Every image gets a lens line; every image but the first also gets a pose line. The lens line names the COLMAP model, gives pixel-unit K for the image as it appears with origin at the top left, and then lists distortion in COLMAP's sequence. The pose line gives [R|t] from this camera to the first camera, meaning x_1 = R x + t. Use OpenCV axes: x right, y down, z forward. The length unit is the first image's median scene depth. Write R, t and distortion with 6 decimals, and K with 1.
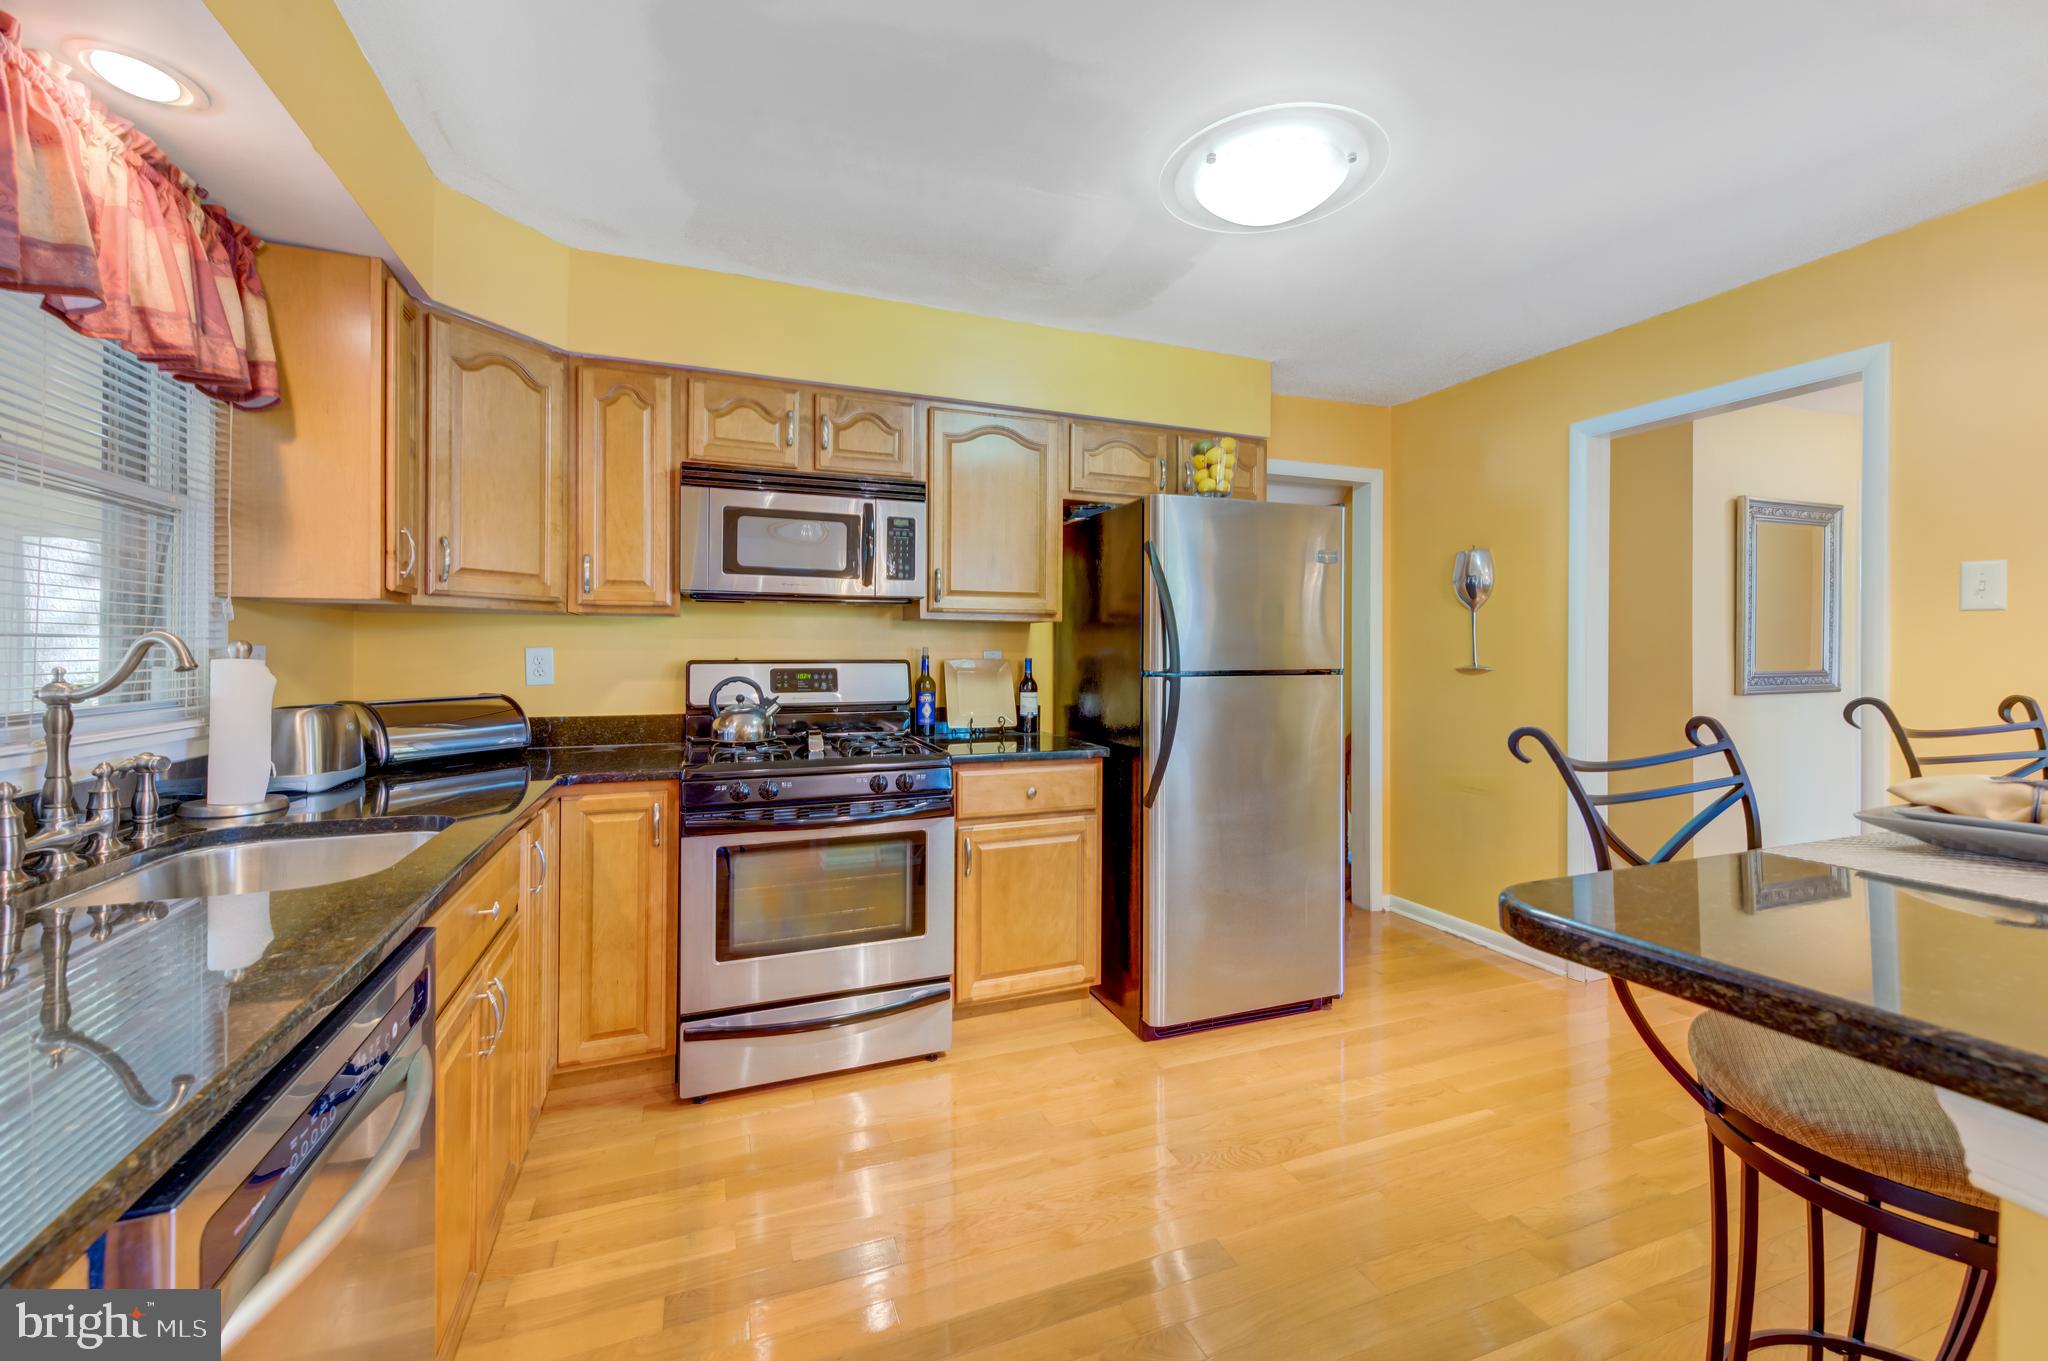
lens RADIAL K [[816.0, 0, 1030.1], [0, 816.0, 644.3], [0, 0, 1]] dist [0.001067, -0.000987]
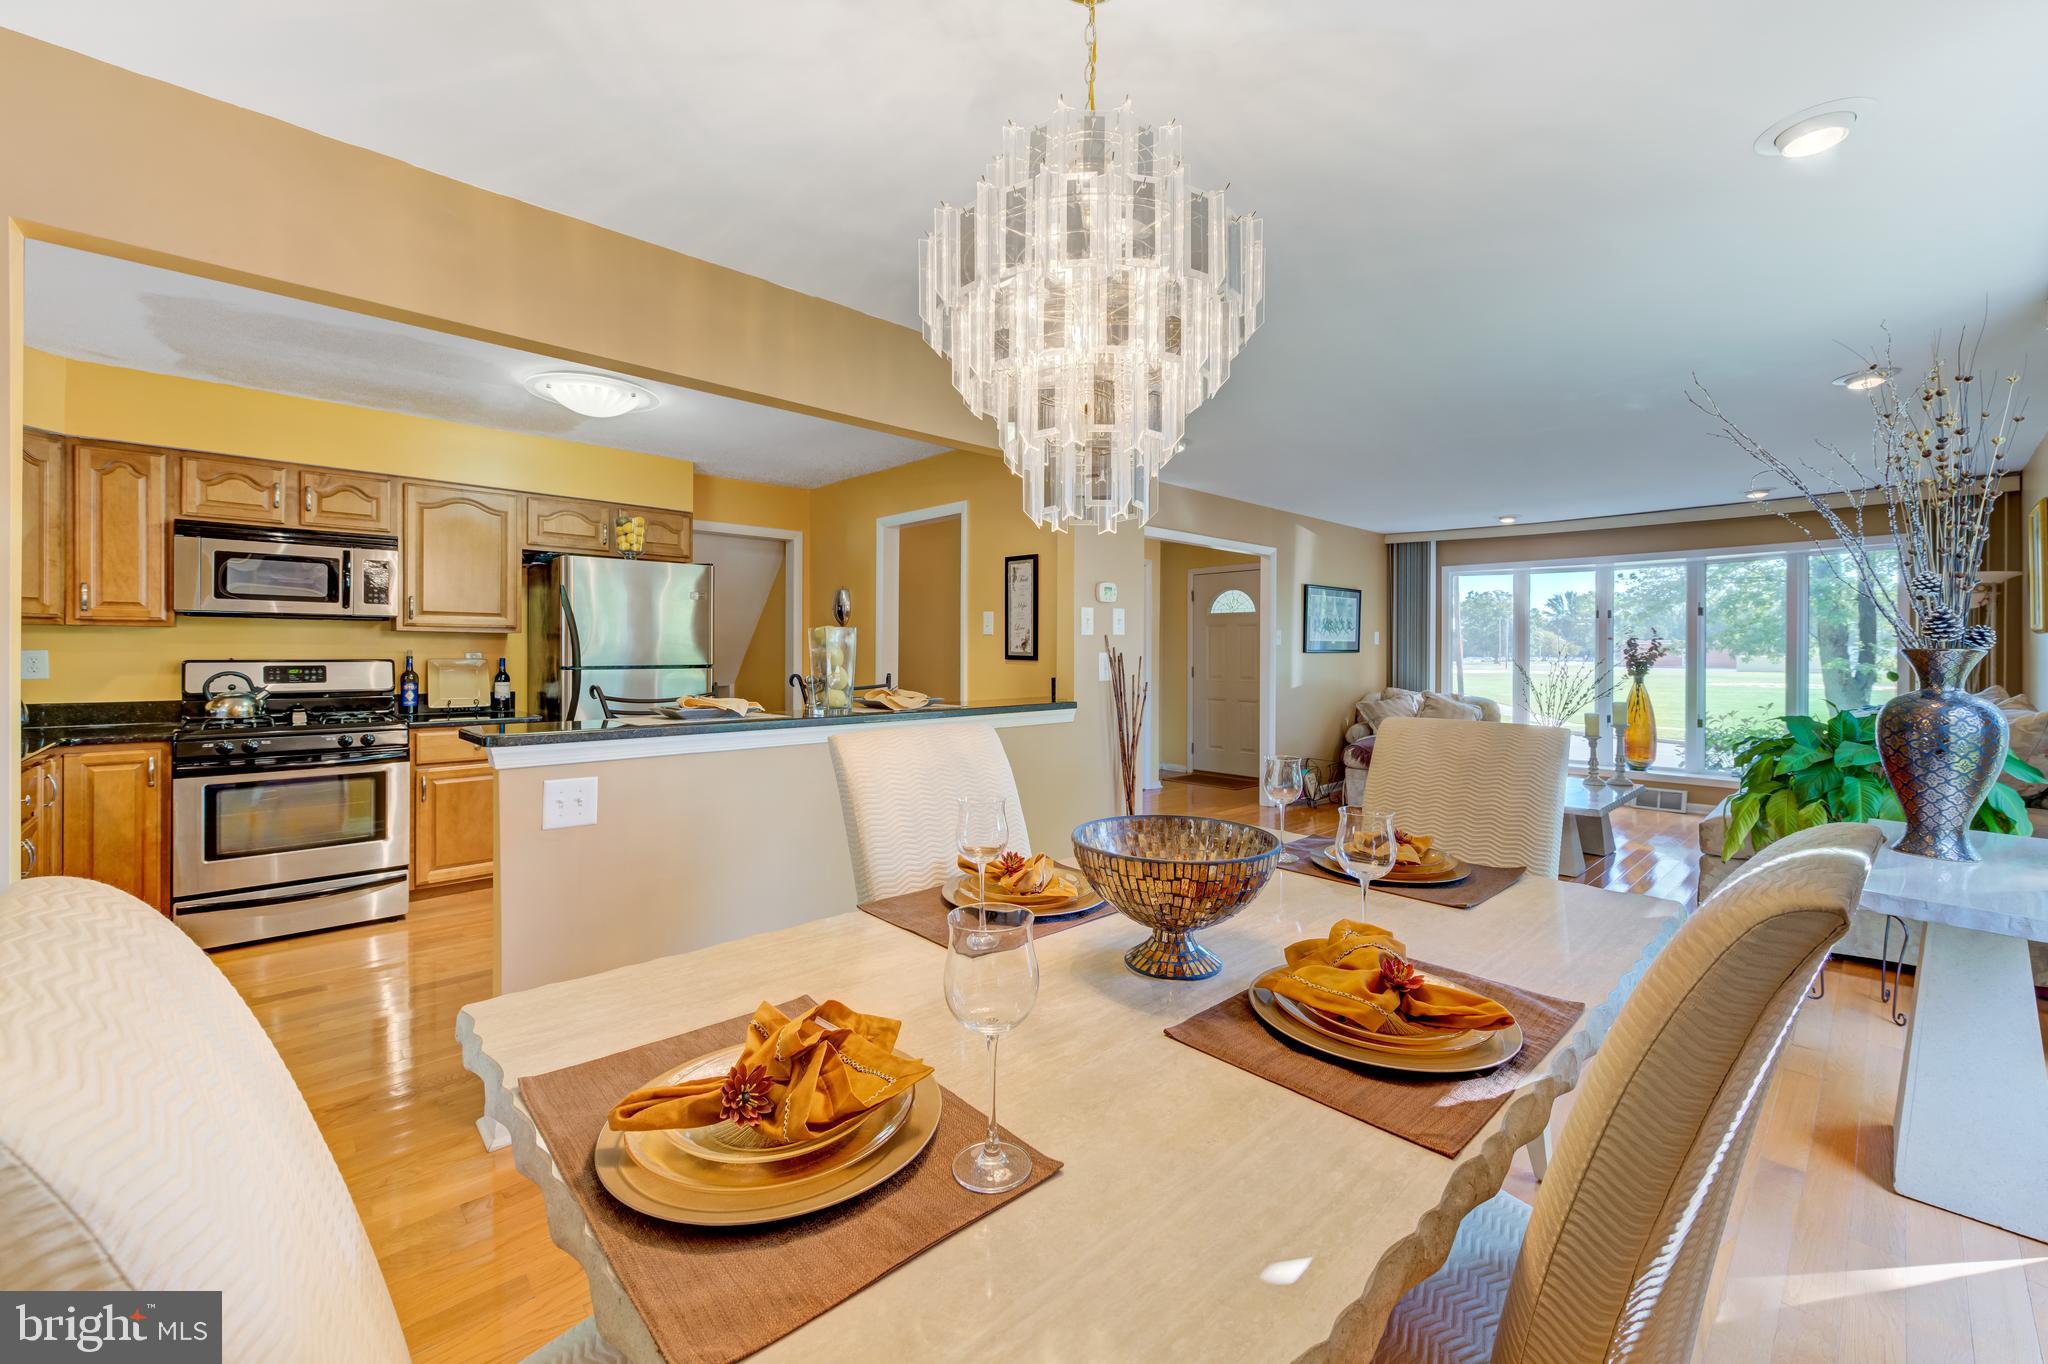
lens RADIAL K [[820.2, 0, 1029.7], [0, 820.2, 652.3], [0, 0, 1]] dist [0.002682, -0.001491]
pose [[0.929931, 0.001242, 0.367733, 0.398954], [-0.005654, 0.999924, 0.010921, -0.016518], [-0.367692, -0.012235, 0.929867, -0.811017]]
